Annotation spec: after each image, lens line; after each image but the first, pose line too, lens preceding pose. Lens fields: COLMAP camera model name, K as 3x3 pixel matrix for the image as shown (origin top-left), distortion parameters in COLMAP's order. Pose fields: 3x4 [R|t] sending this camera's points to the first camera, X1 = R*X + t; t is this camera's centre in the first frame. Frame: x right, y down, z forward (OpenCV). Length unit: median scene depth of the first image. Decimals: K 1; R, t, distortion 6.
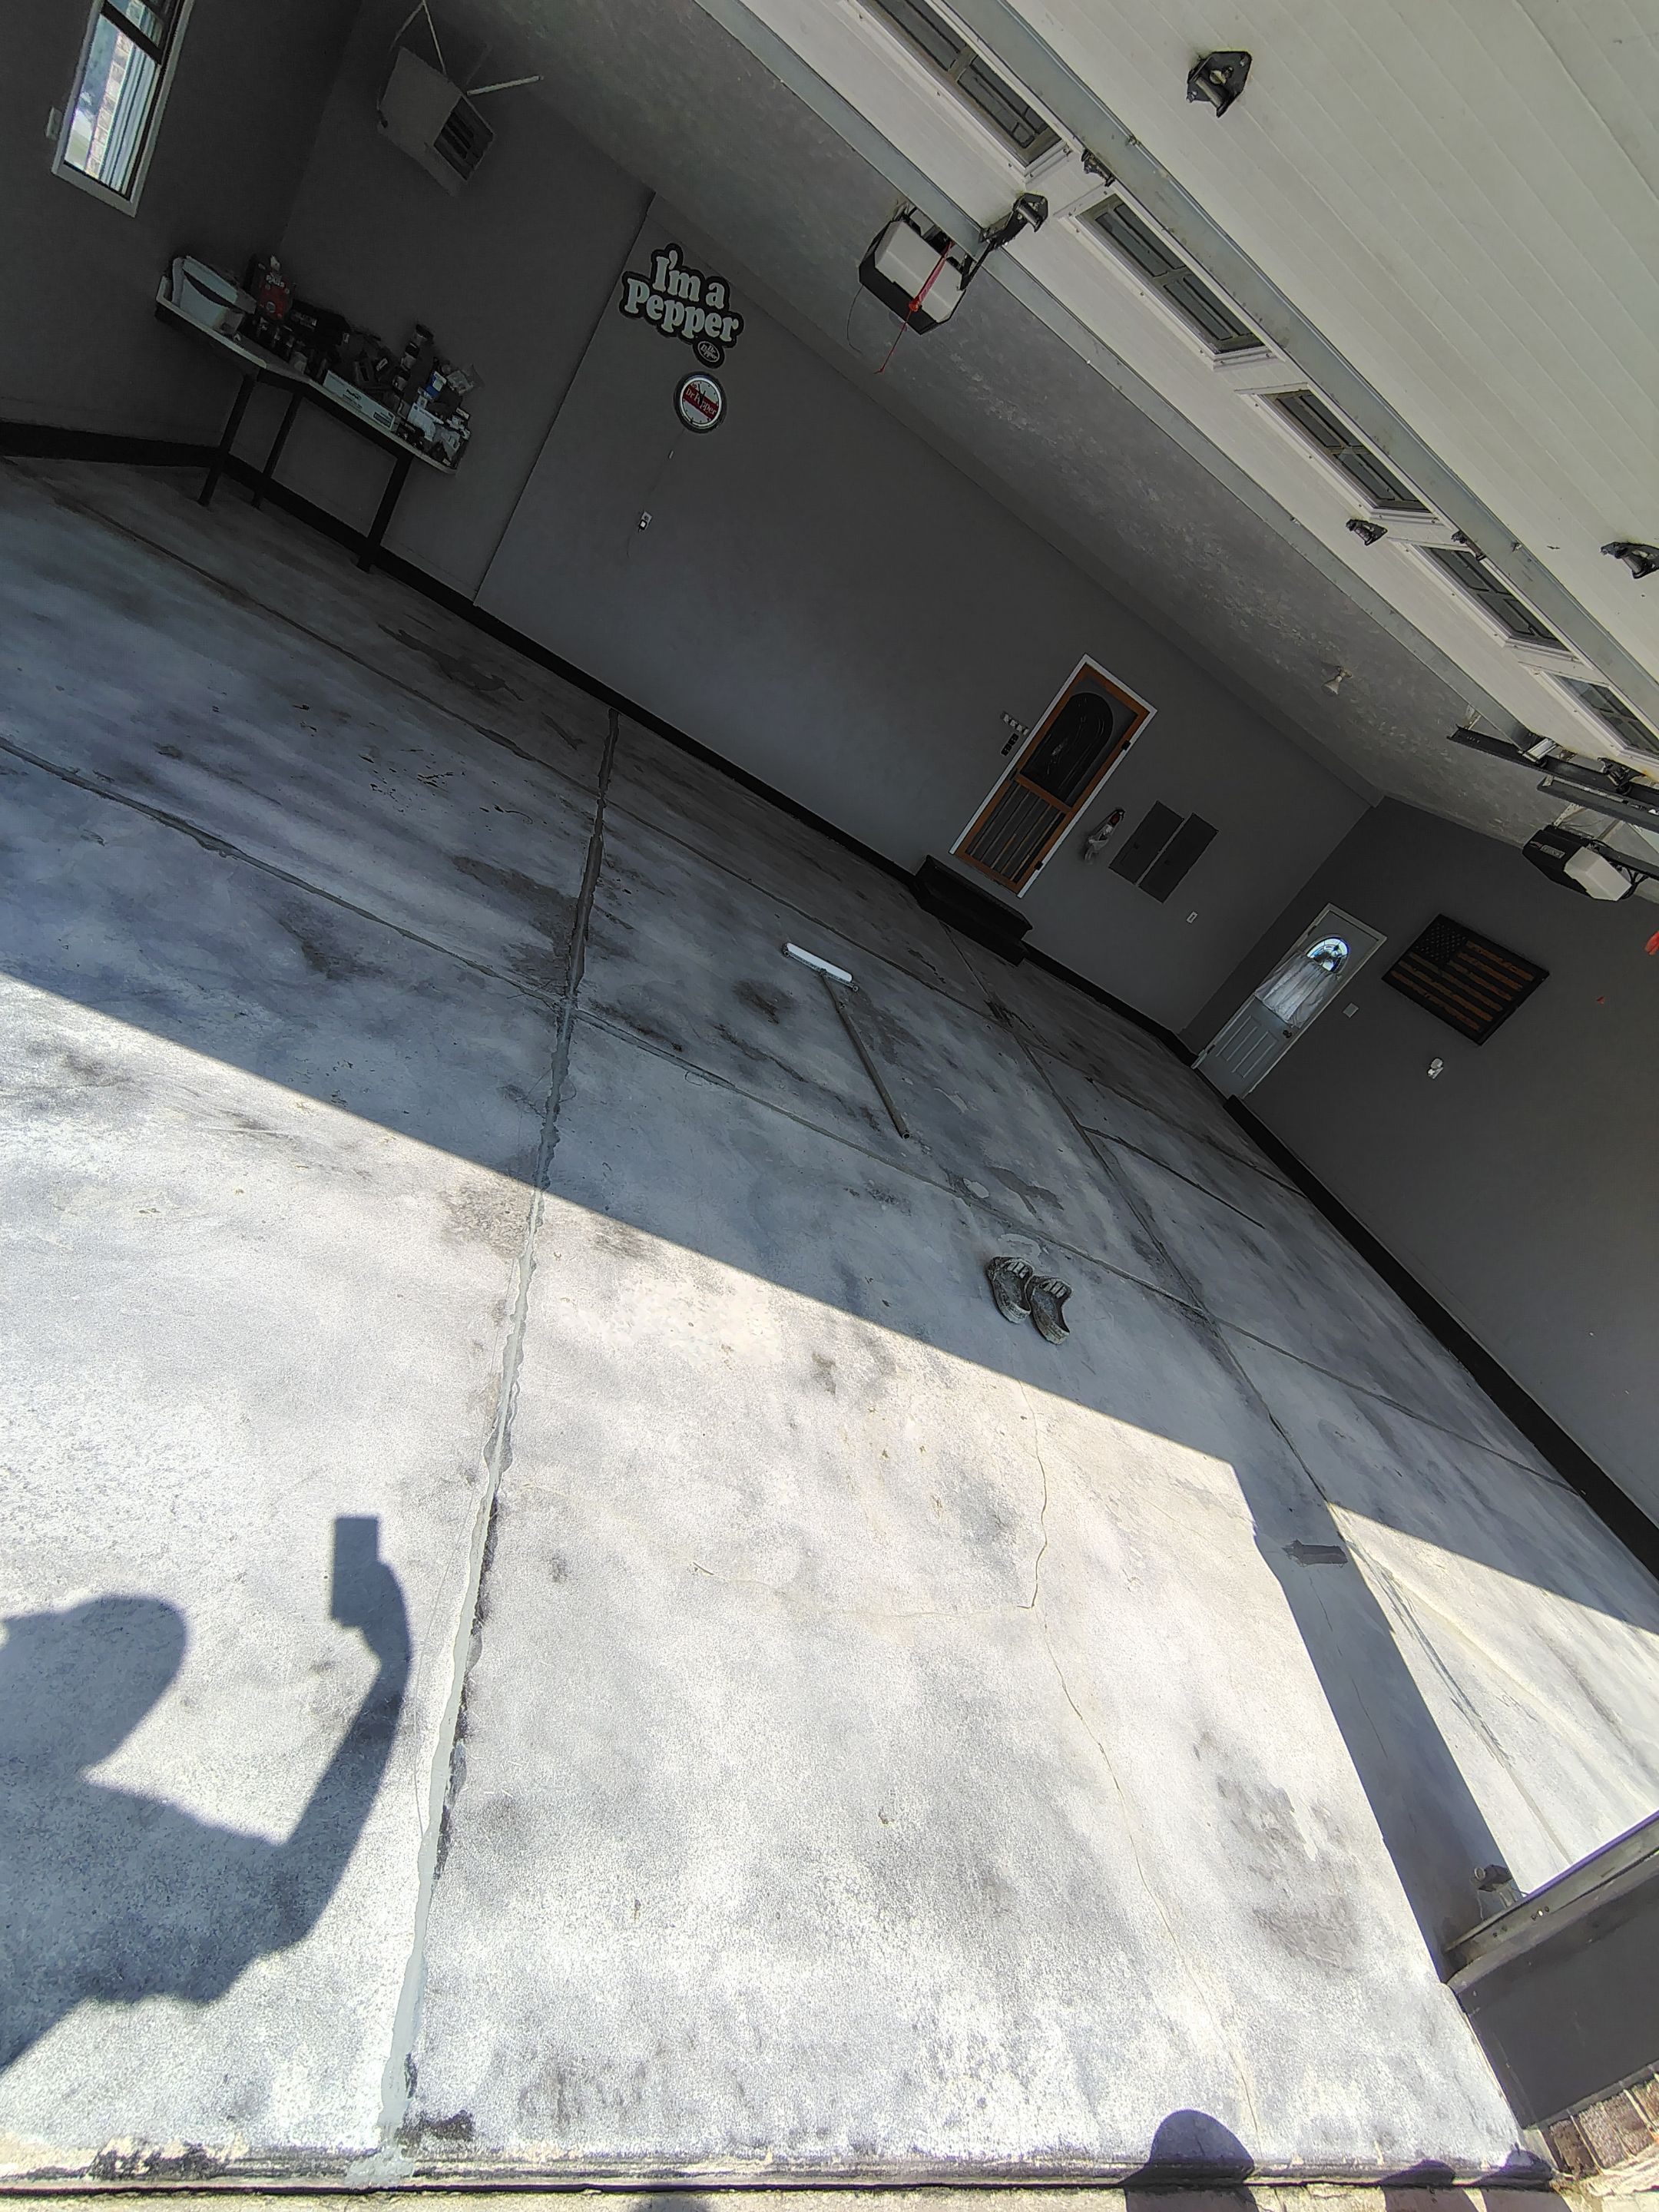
lens RADIAL K [[1031.1, 0, 818.1], [0, 1031.1, 1101.7], [0, 0, 1]] dist [-0.005298, 0.000660]
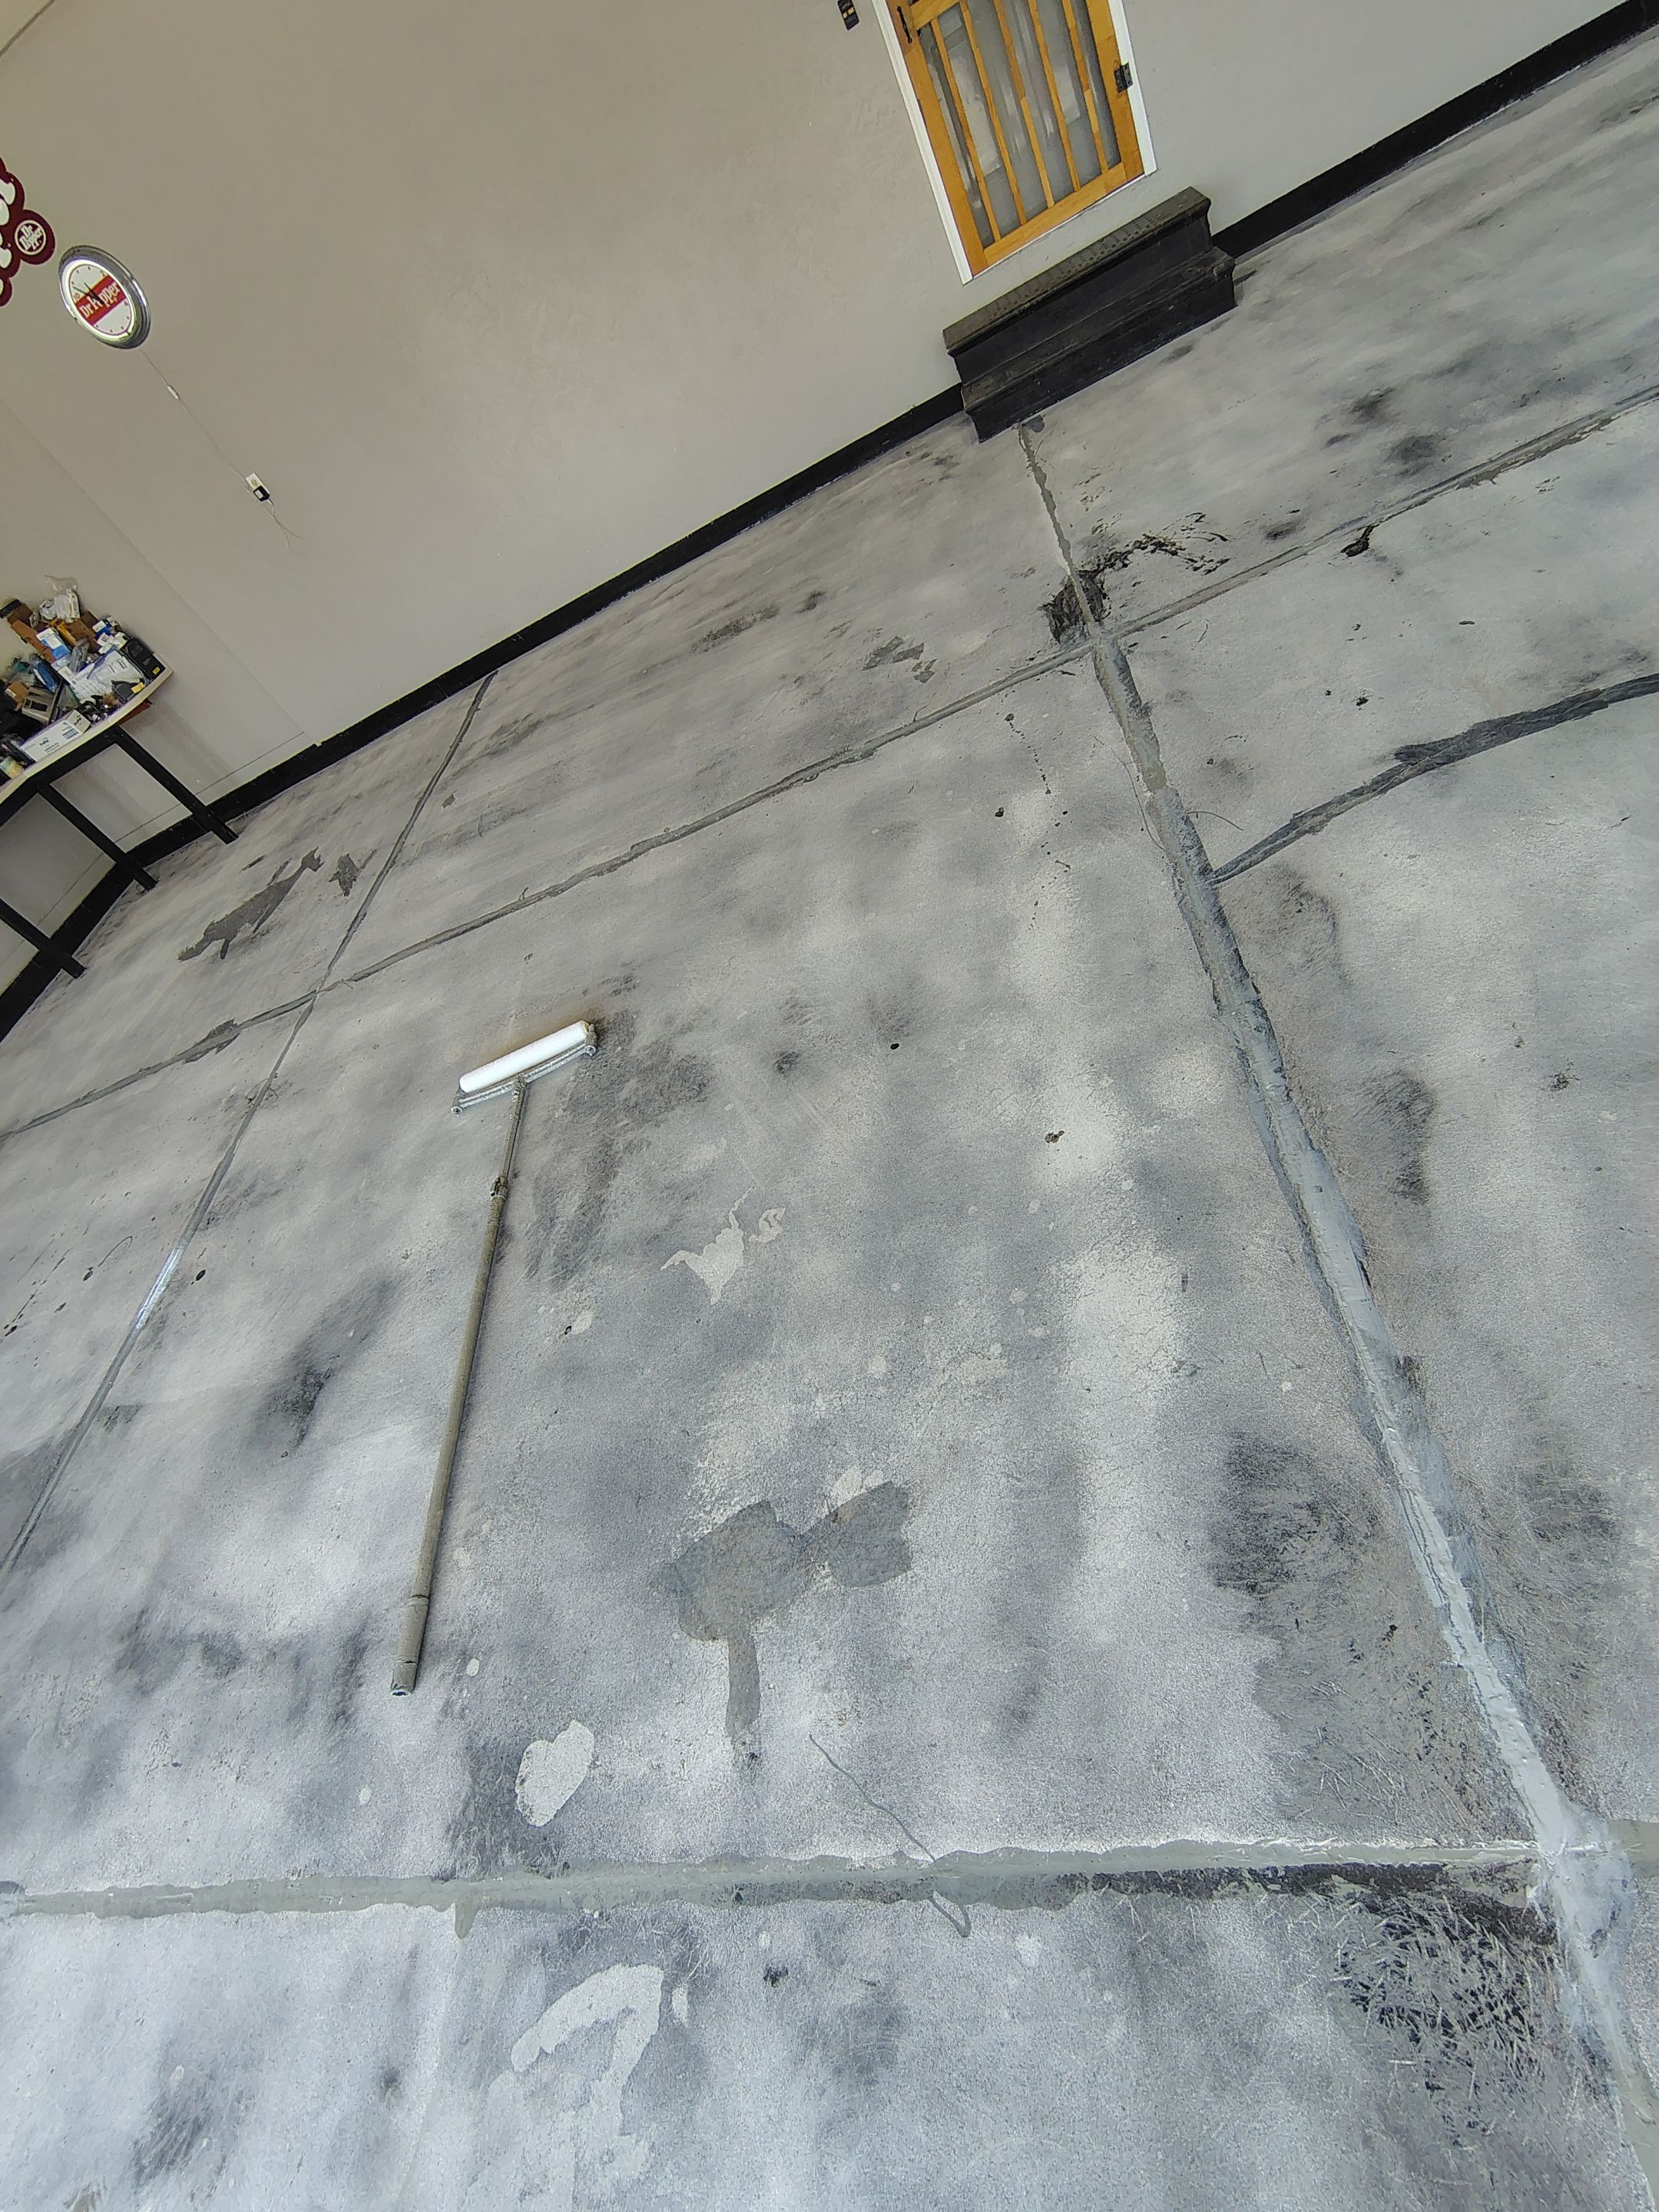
lens RADIAL K [[1031.1, 0, 818.1], [0, 1031.1, 1101.7], [0, 0, 1]] dist [-0.005298, 0.000660]
pose [[0.494351, -0.470879, -0.730678, 0.625342], [0.694109, 0.719847, 0.005710, -0.024562], [0.523288, -0.509993, 0.682699, 0.999966]]
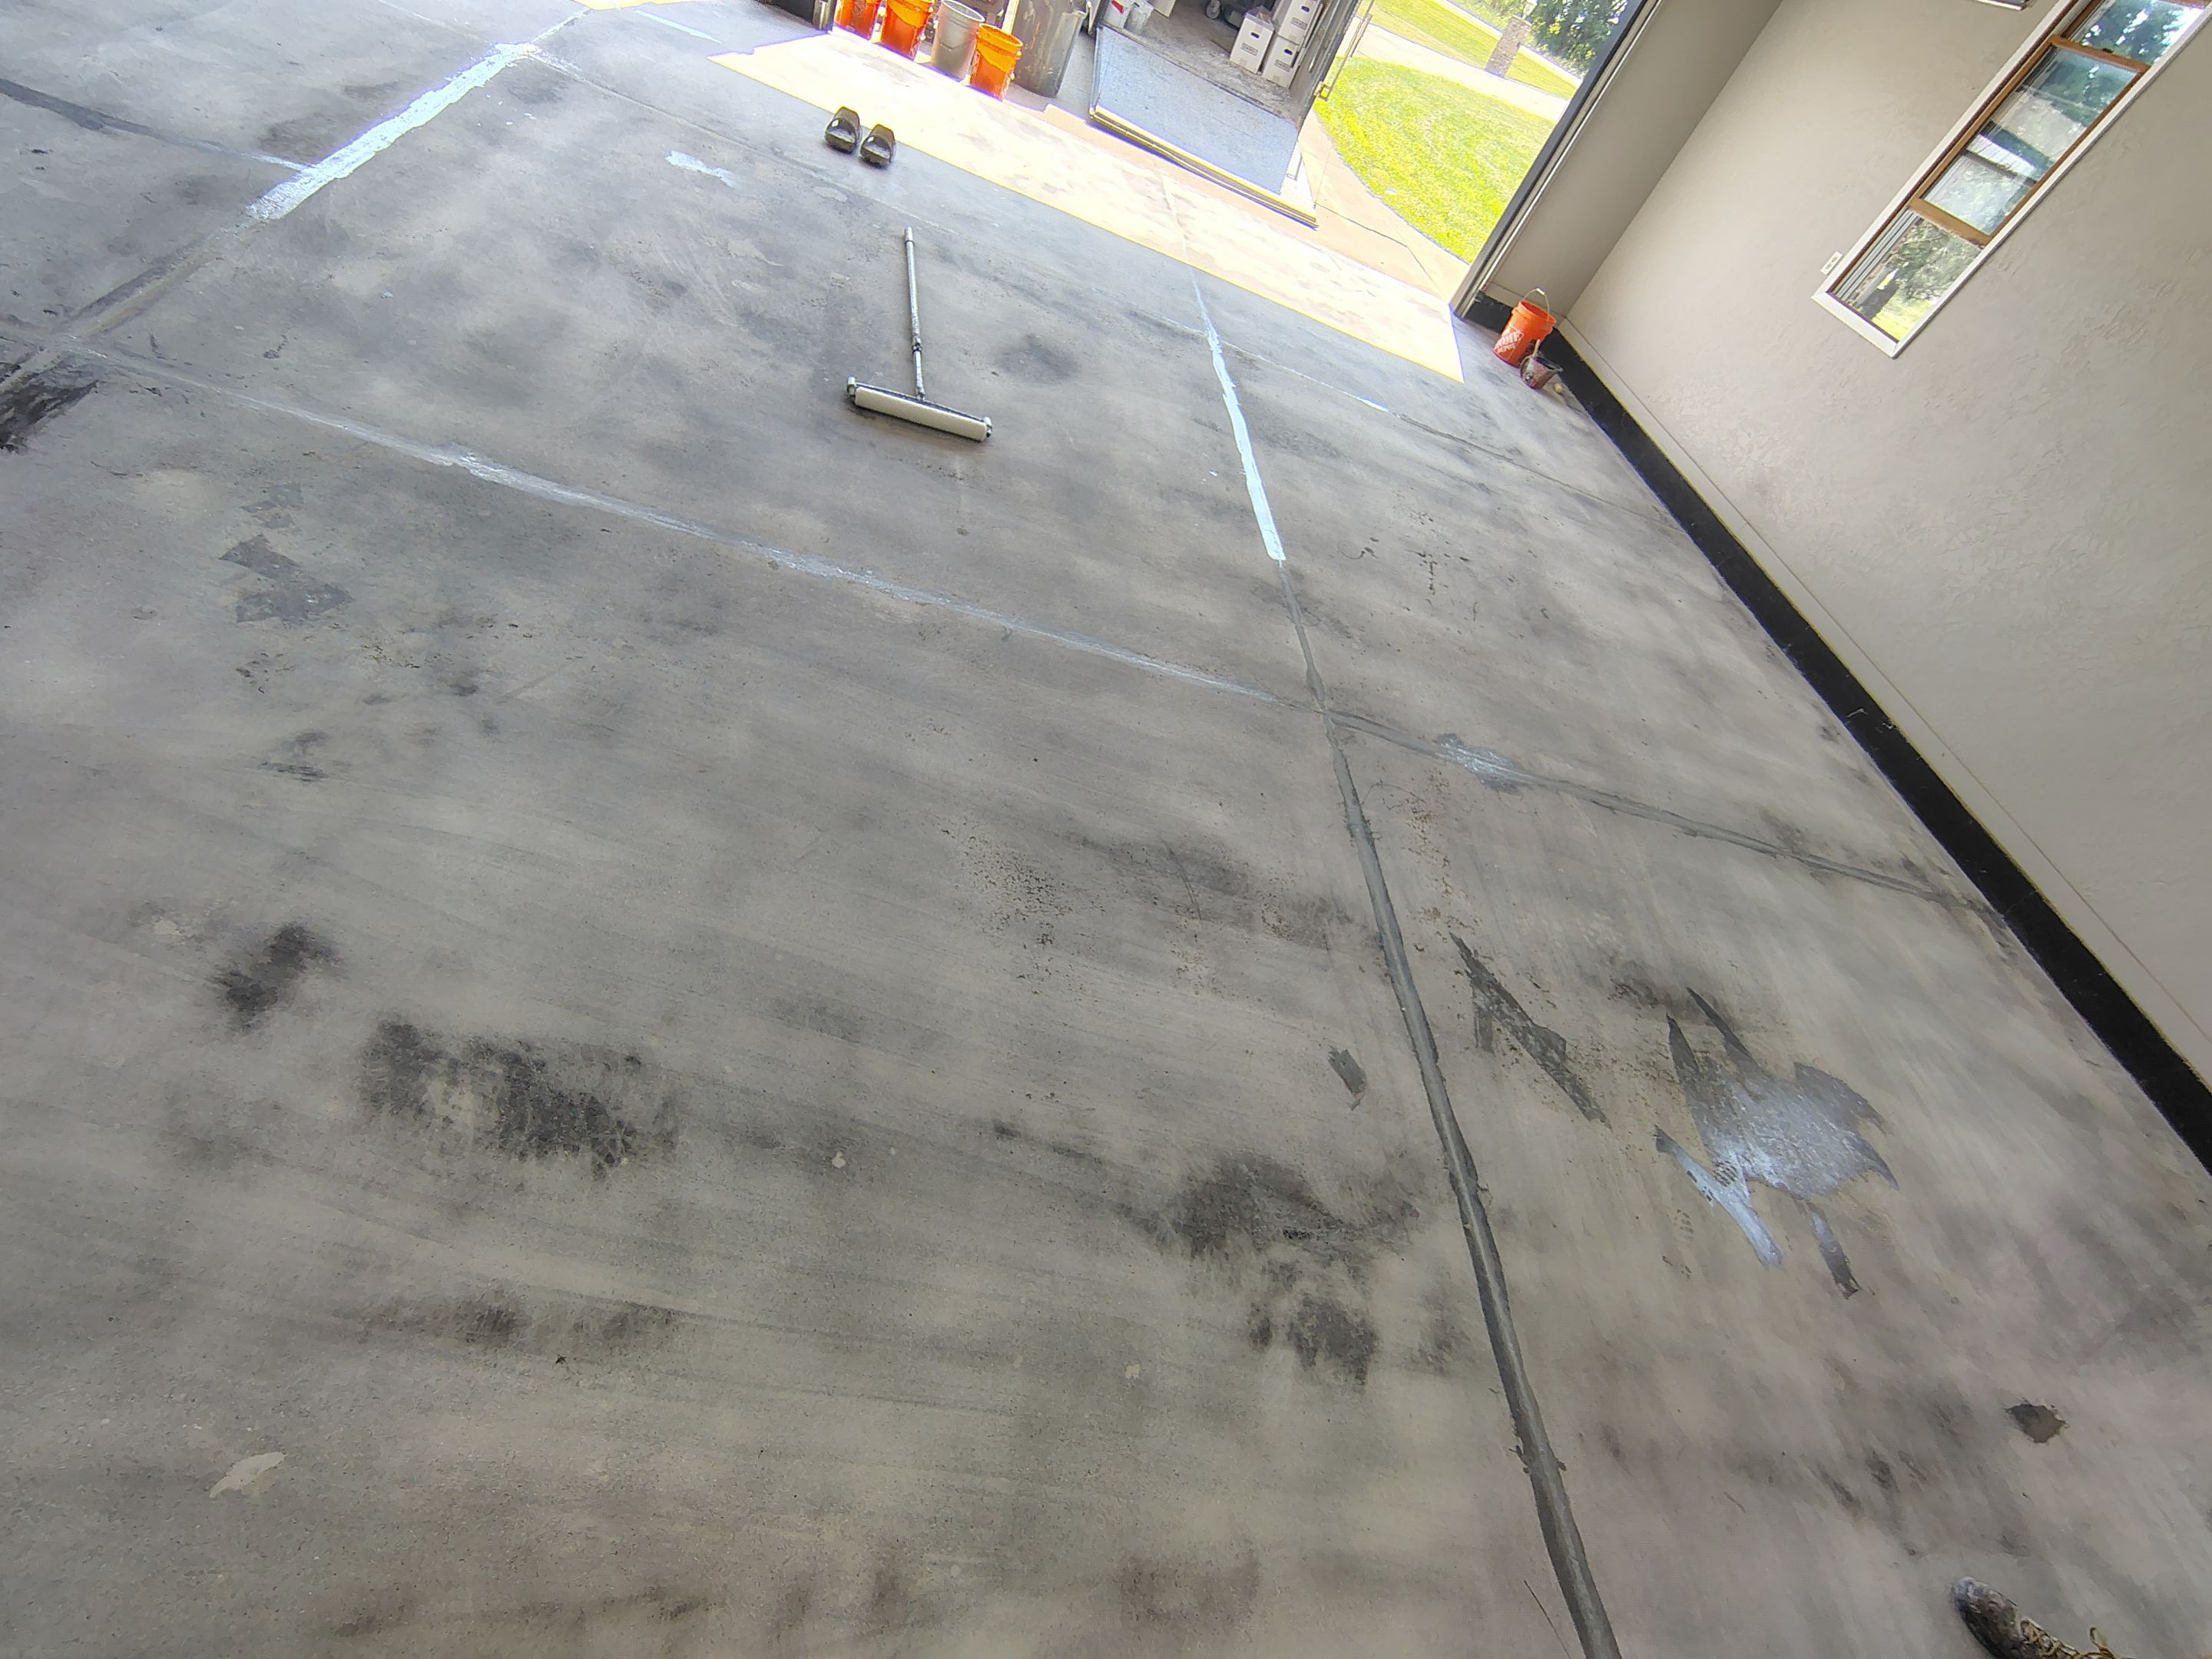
lens RADIAL K [[1047.8, 0, 1100.9], [0, 1047.8, 835.4], [0, 0, 1]] dist [-0.015648, 0.008570]
pose [[-0.577551, -0.632210, -0.516474, 0.061773], [-0.686499, 0.033769, 0.726347, -1.040102], [-0.441763, 0.774061, -0.453515, 2.154138]]
